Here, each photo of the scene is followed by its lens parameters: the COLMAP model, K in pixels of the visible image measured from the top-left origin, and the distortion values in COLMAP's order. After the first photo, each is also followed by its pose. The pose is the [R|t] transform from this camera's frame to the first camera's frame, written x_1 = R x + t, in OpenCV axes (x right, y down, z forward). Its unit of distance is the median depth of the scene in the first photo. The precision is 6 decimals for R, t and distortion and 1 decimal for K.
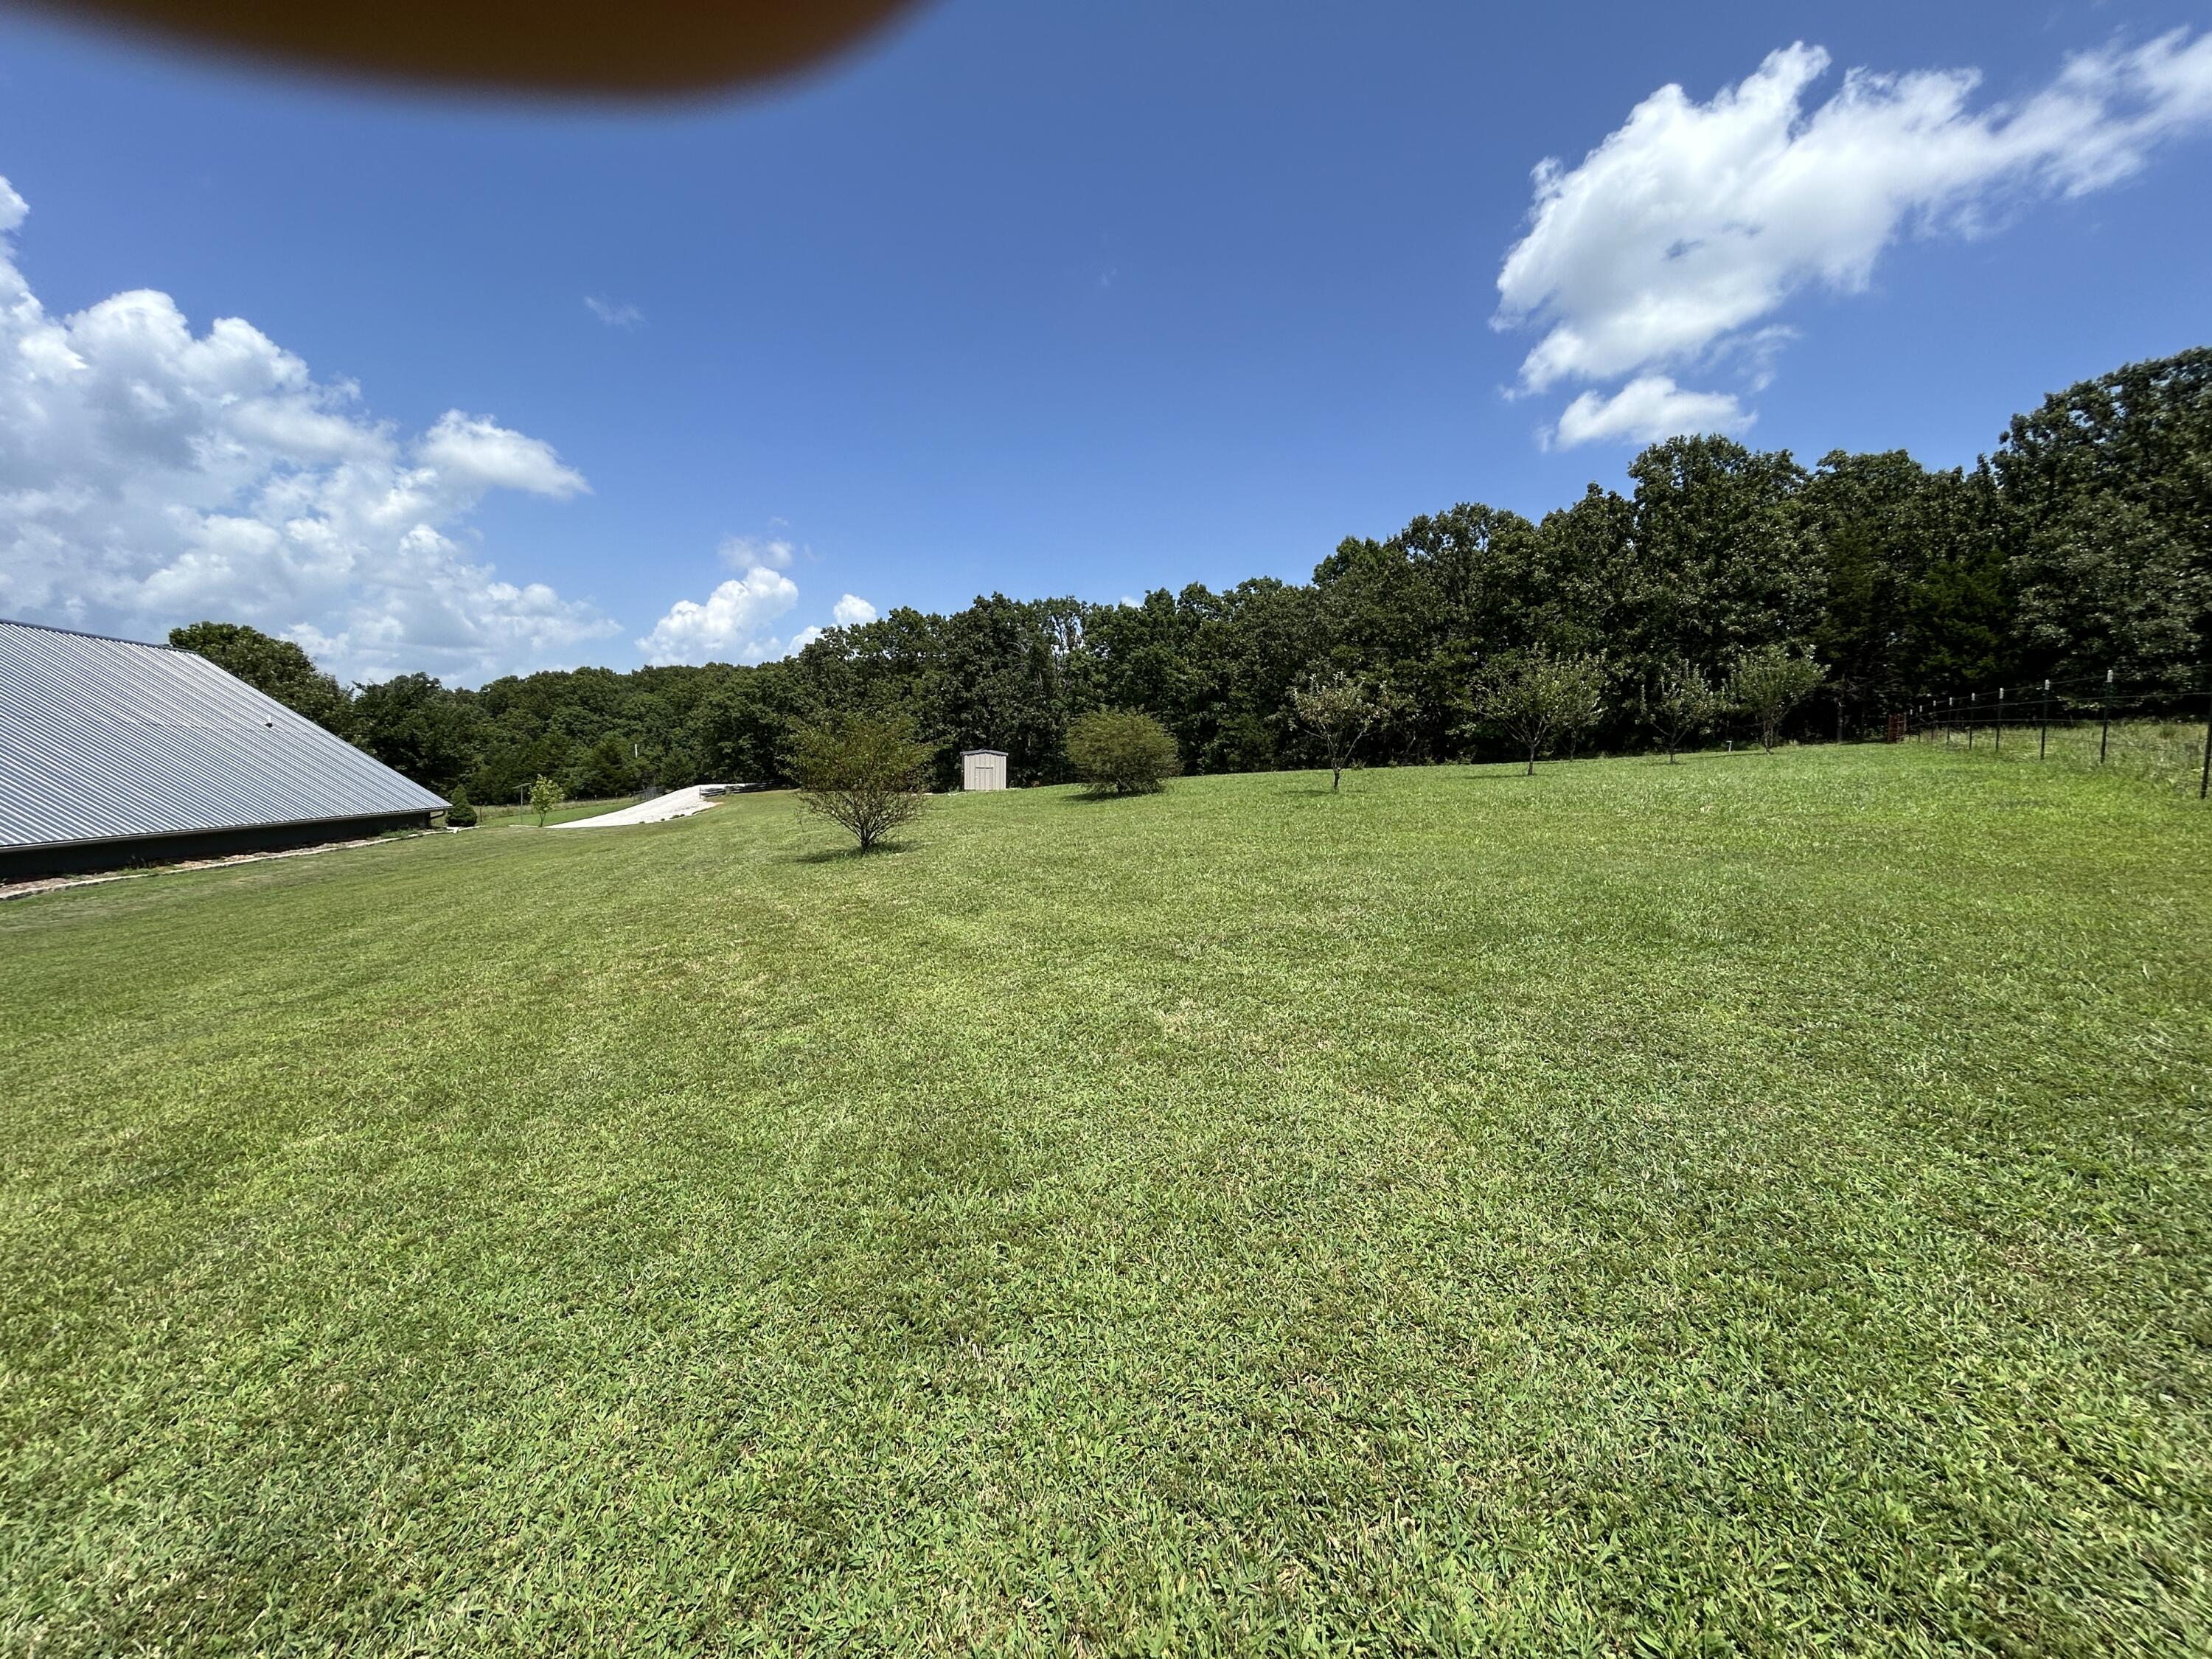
lens RADIAL K [[896.3, 0, 1103.2], [0, 896.3, 831.3], [0, 0, 1]] dist [0.001648, 0.000304]
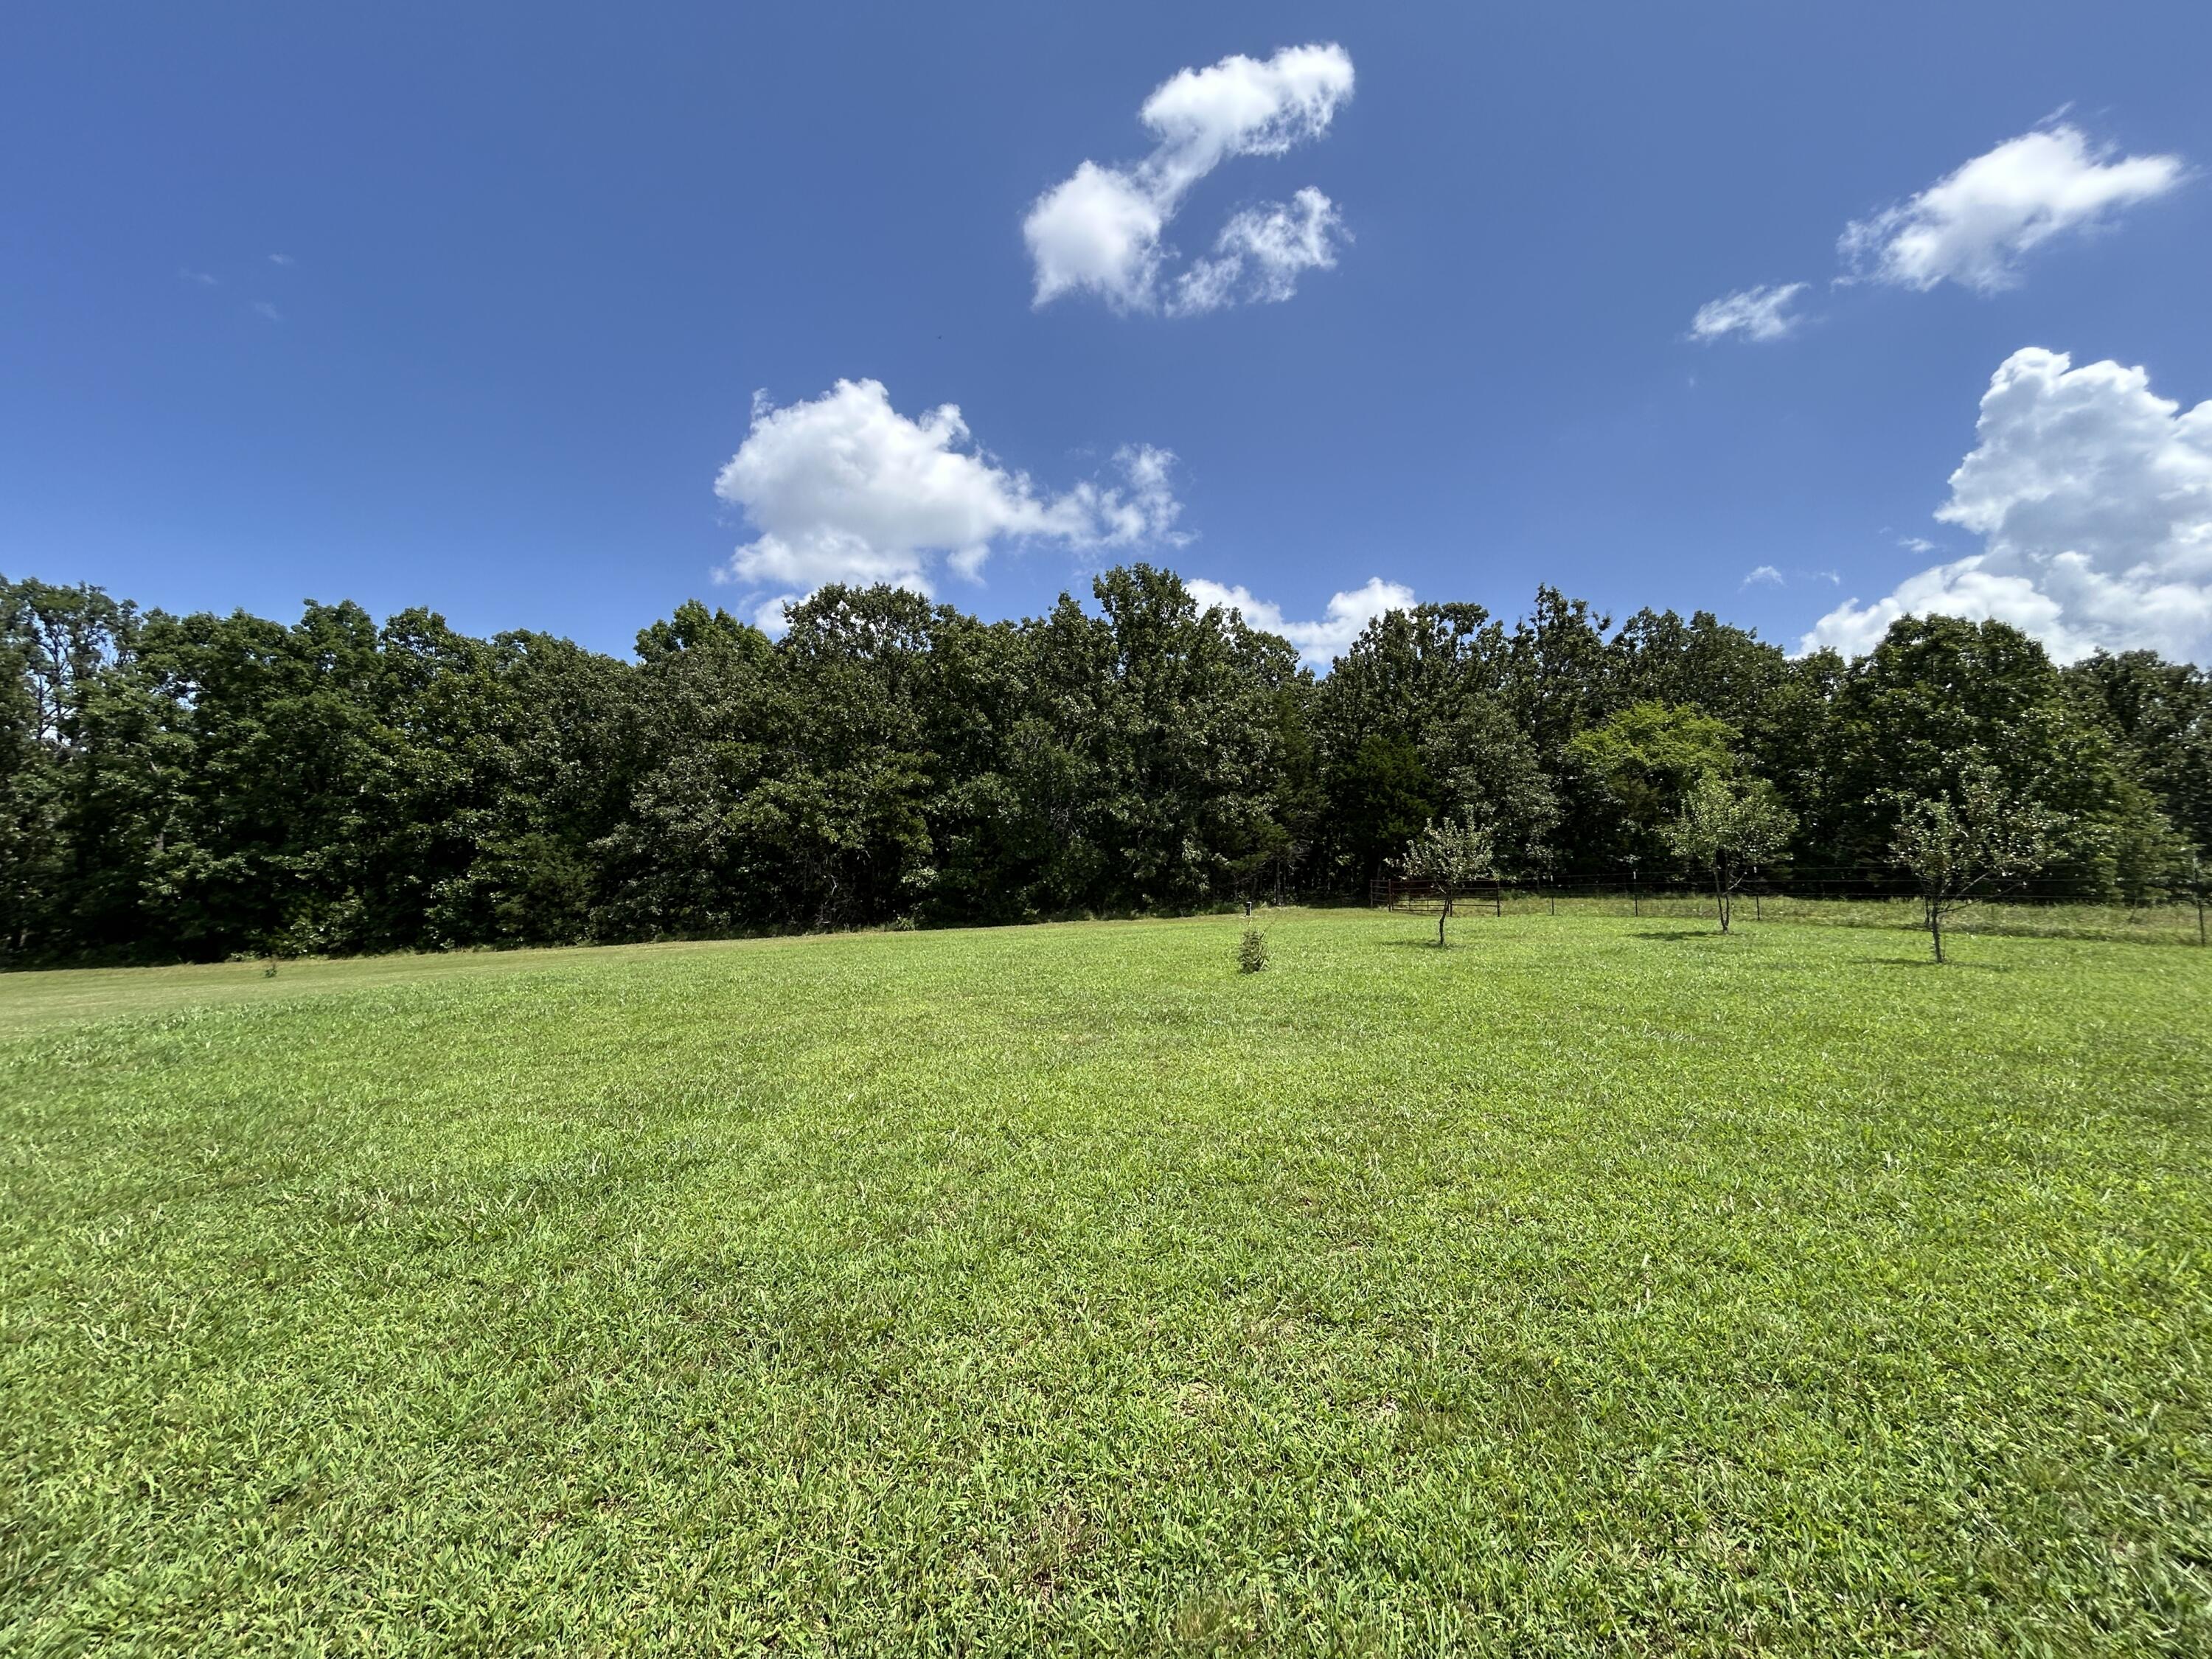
lens RADIAL K [[890.3, 0, 1101.5], [0, 890.3, 828.4], [0, 0, 1]] dist [-0.001858, -0.000179]
pose [[0.664619, 0.080049, 0.742882, -0.021181], [0.043942, 0.988336, -0.145811, -0.026550], [-0.745889, 0.129552, 0.653350, 0.273757]]
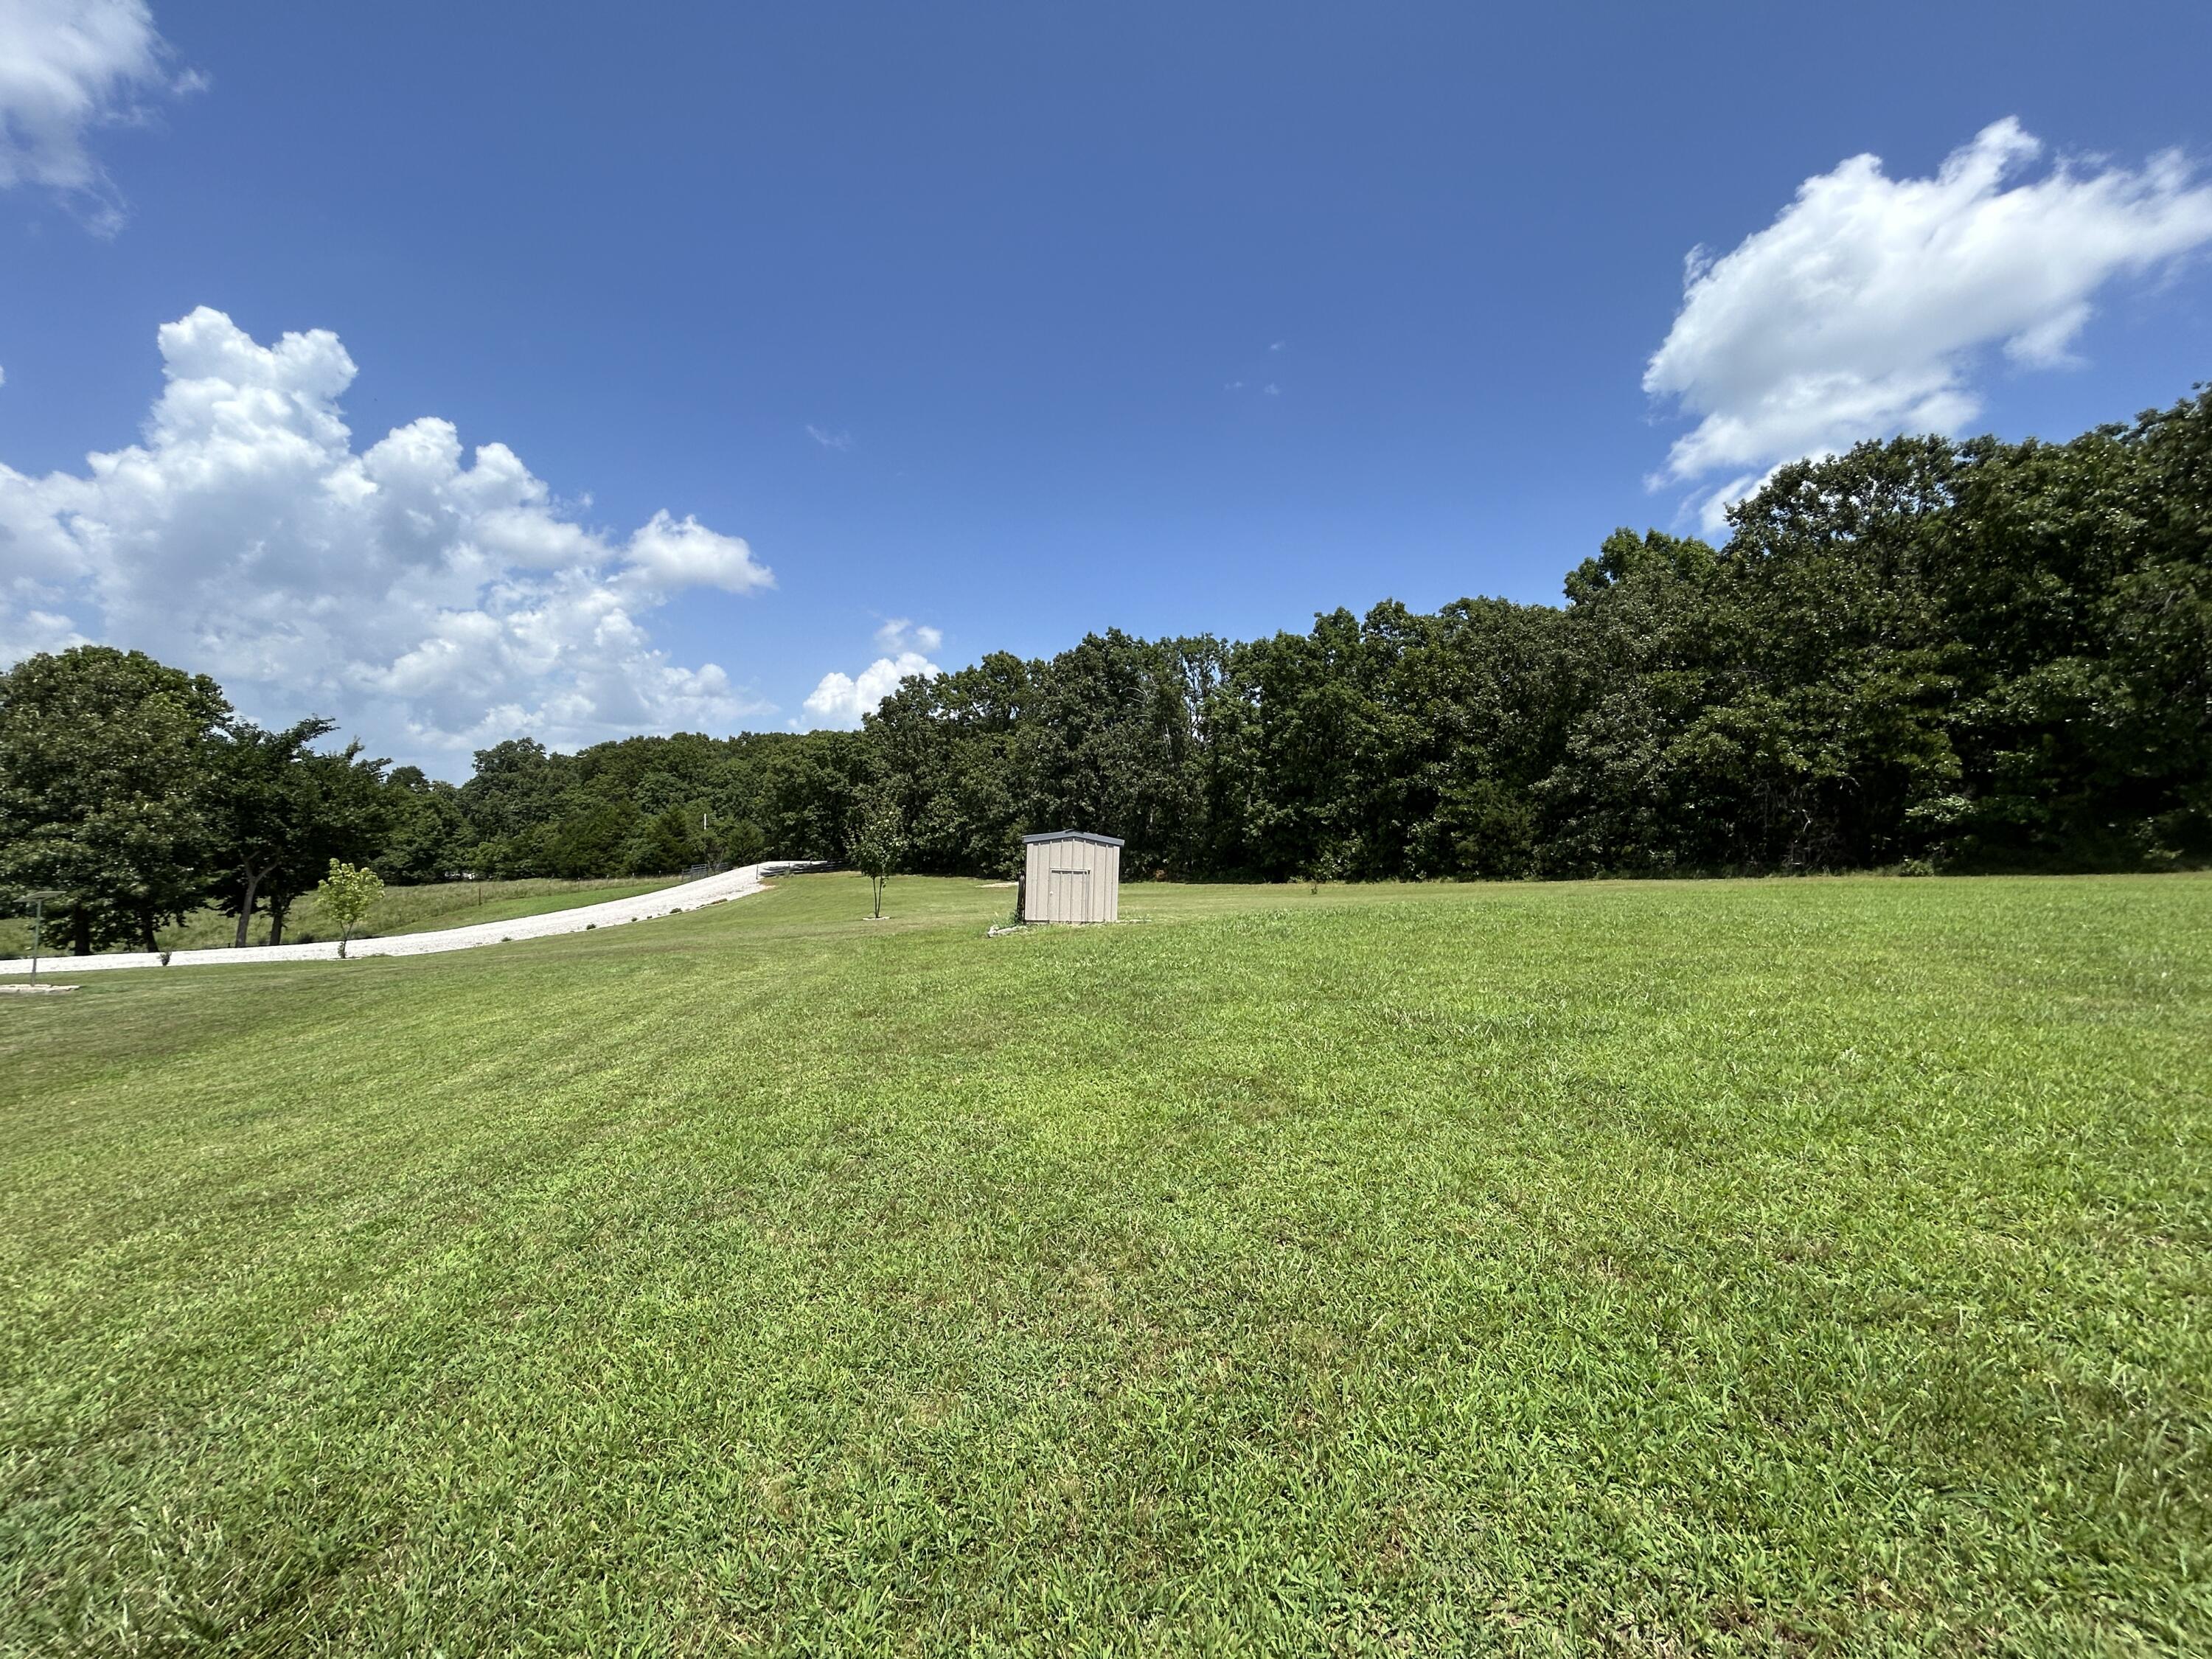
lens RADIAL K [[890.3, 0, 1101.5], [0, 890.3, 828.4], [0, 0, 1]] dist [-0.001858, -0.000179]
pose [[0.991328, 0.016065, -0.130428, -0.026156], [-0.027459, 0.995914, -0.086030, -0.025093], [0.128513, 0.088865, 0.987718, 0.255792]]
